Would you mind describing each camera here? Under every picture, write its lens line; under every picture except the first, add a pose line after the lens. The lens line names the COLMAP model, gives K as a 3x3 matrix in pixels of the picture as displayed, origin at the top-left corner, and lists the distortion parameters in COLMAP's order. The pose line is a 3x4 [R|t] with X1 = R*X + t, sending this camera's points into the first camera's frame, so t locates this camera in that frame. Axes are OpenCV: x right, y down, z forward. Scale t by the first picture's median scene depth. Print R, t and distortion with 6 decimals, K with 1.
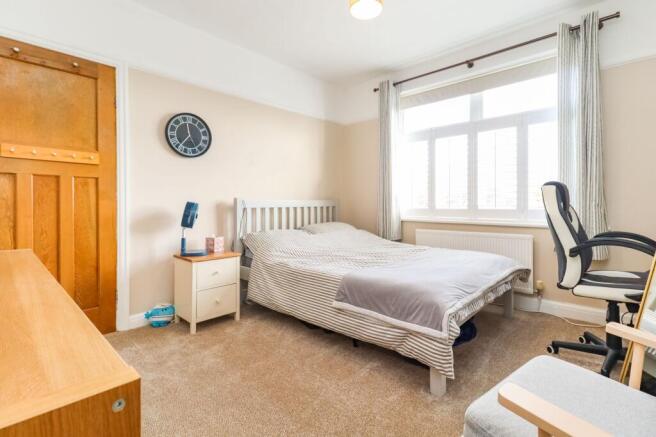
lens RADIAL K [[305.4, 0, 328.4], [0, 305.4, 204.7], [0, 0, 1]] dist [0.001516, 0.000177]
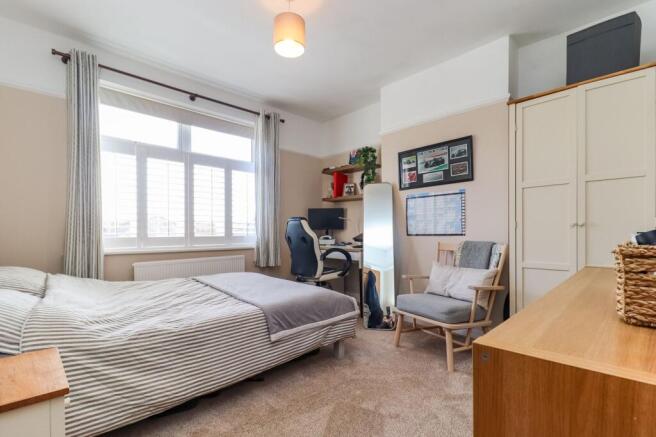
lens RADIAL K [[318.8, 0, 326.2], [0, 318.8, 232.1], [0, 0, 1]] dist [0.004569, 0.000223]
pose [[0.019878, 0.001370, 0.999801, -0.604959], [0.005888, 0.999982, -0.001488, 0.002854], [-0.999785, 0.005916, 0.019869, 0.520455]]
